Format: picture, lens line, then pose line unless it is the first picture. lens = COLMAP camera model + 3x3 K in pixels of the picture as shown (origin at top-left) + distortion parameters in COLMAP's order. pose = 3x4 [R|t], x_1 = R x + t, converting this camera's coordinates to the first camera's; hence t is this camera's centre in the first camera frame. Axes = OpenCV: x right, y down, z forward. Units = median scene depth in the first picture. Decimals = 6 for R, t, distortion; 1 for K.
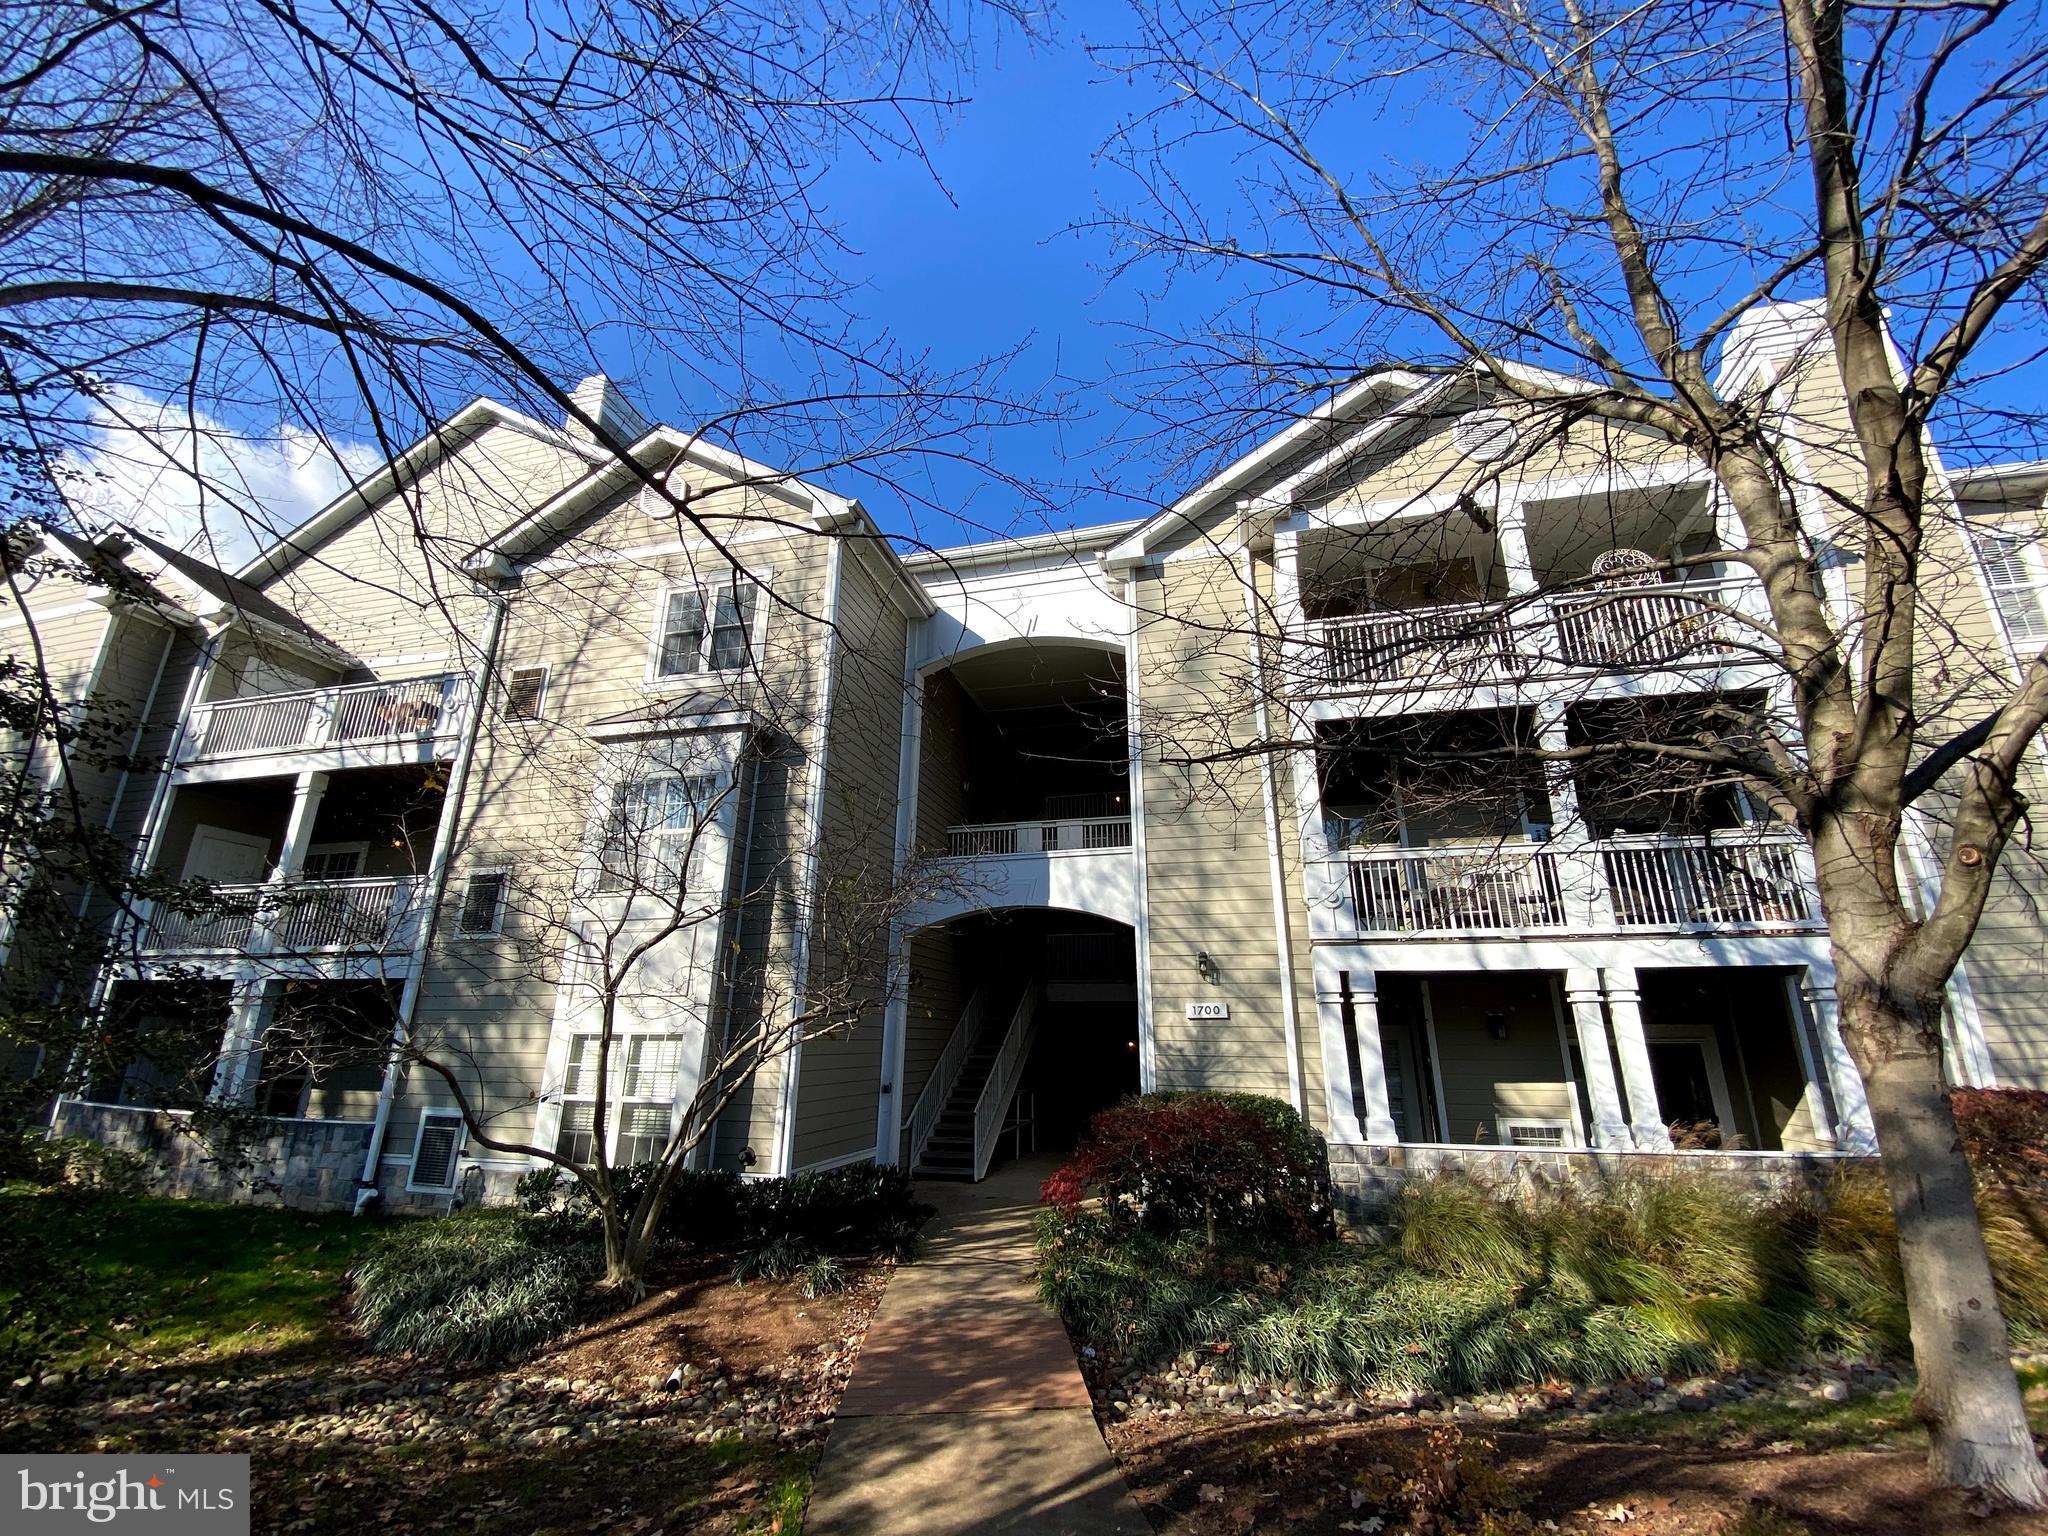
lens RADIAL K [[834.9, 0, 1033.4], [0, 834.9, 771.3], [0, 0, 1]] dist [0.009534, -0.013446]
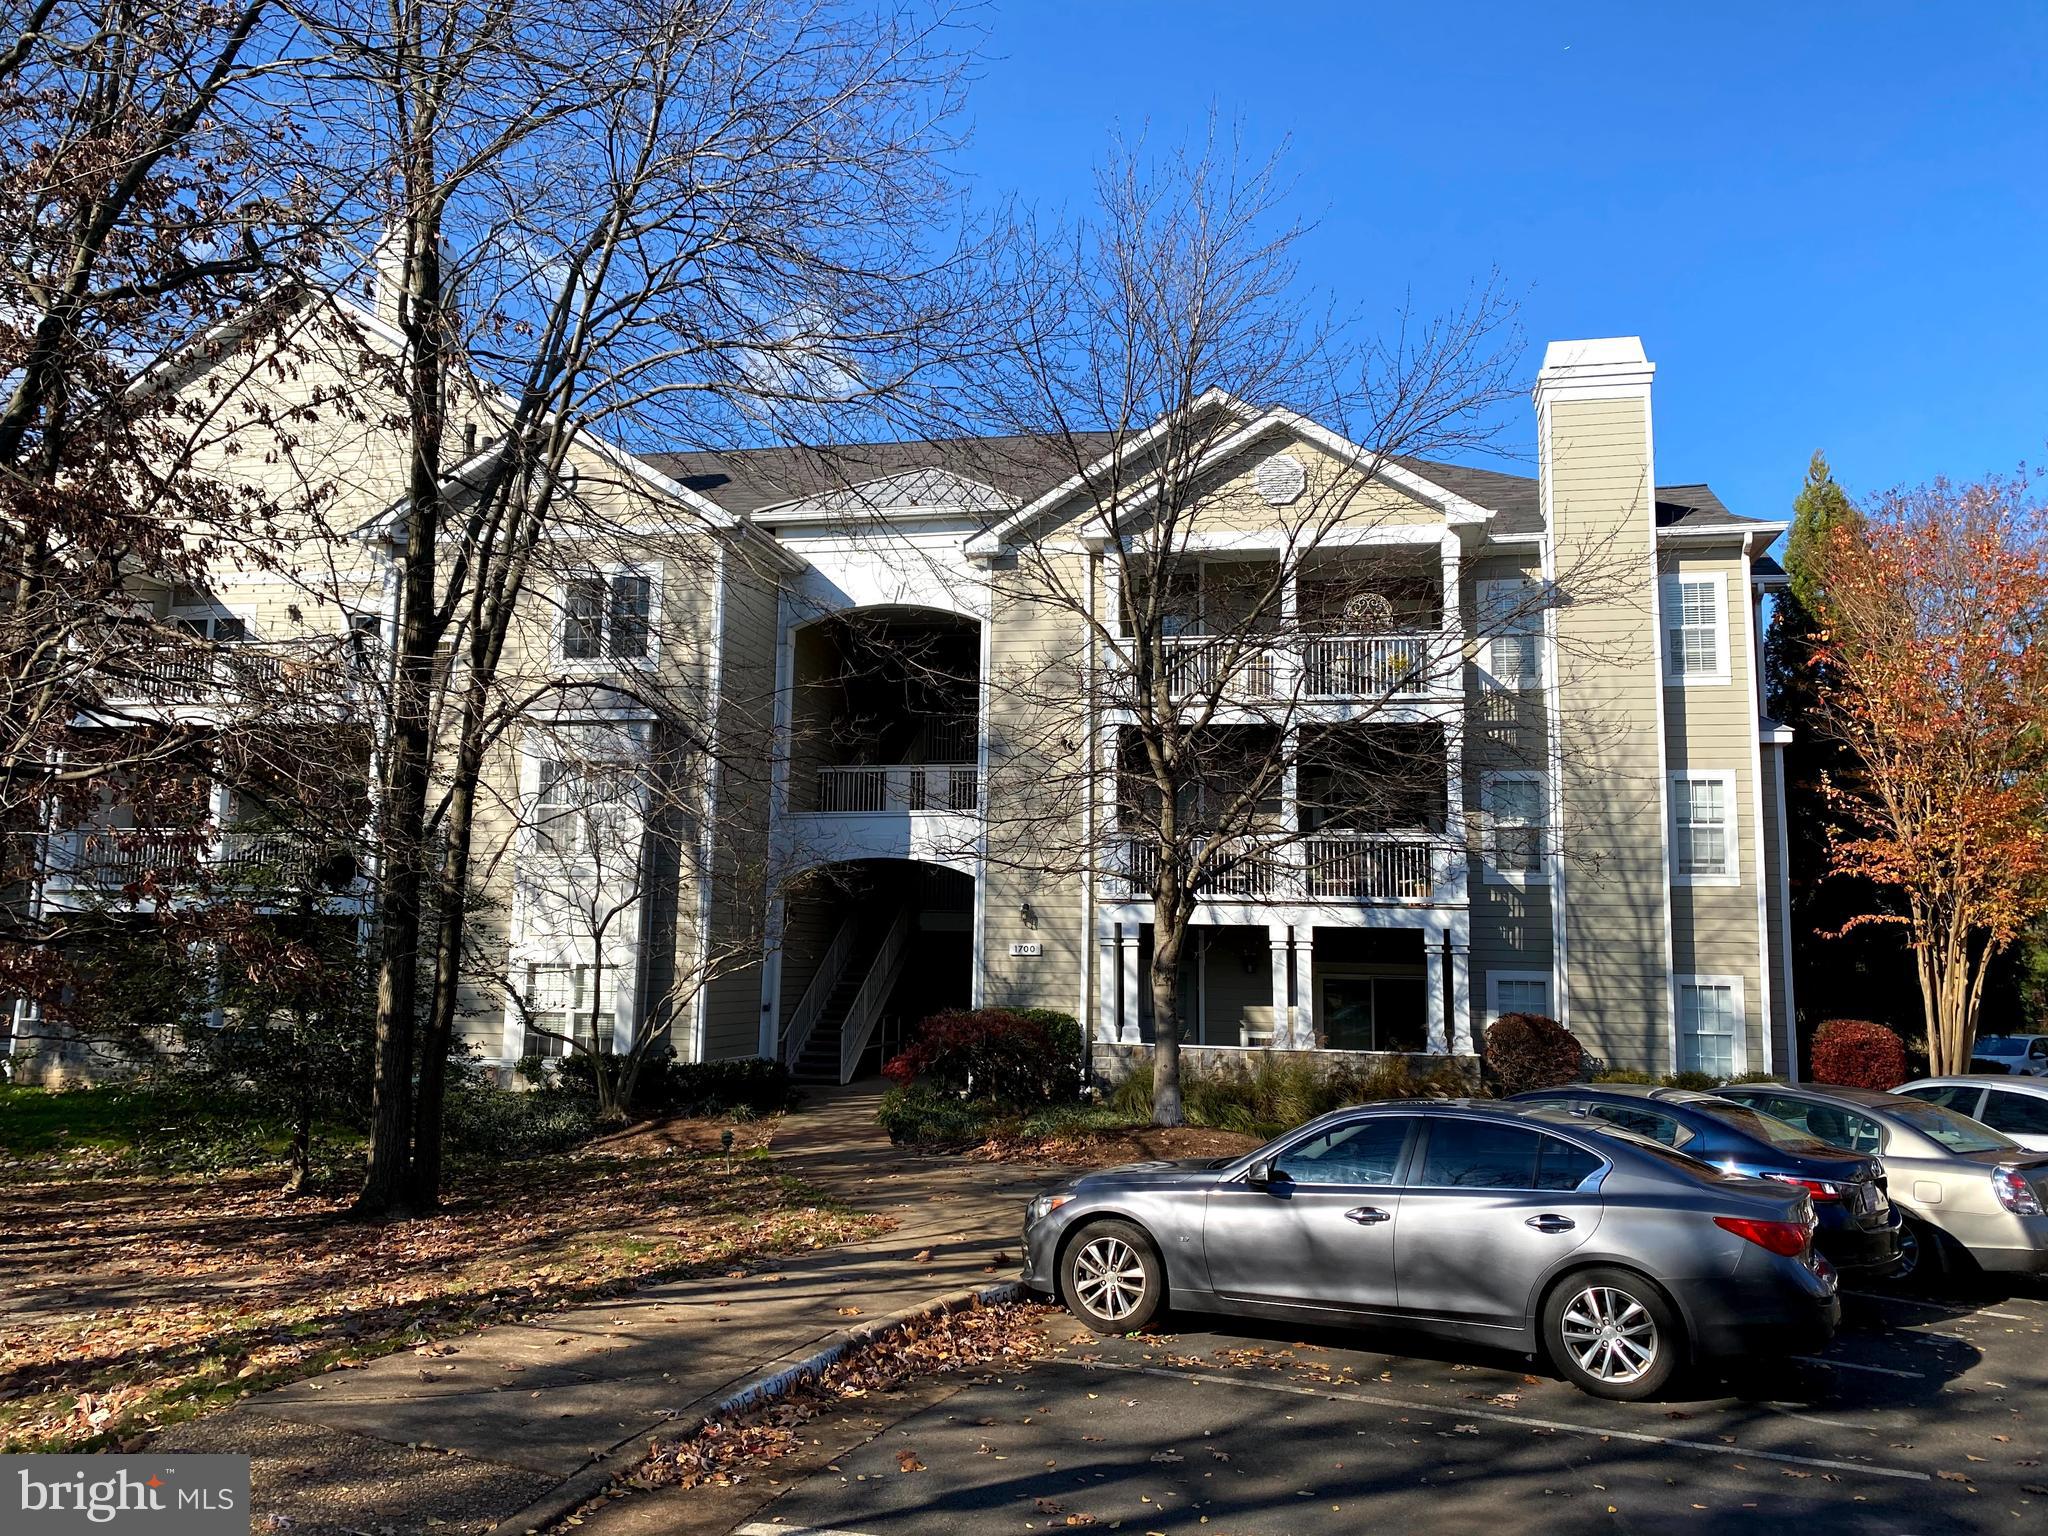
lens RADIAL K [[1526.0, 0, 1025.6], [0, 1526.0, 755.2], [0, 0, 1]] dist [0.035893, -0.029112]
pose [[0.999035, 0.018339, 0.039909, 0.114134], [-0.025100, 0.984043, 0.176150, -0.426335], [-0.036042, -0.176982, 0.983554, -1.271520]]
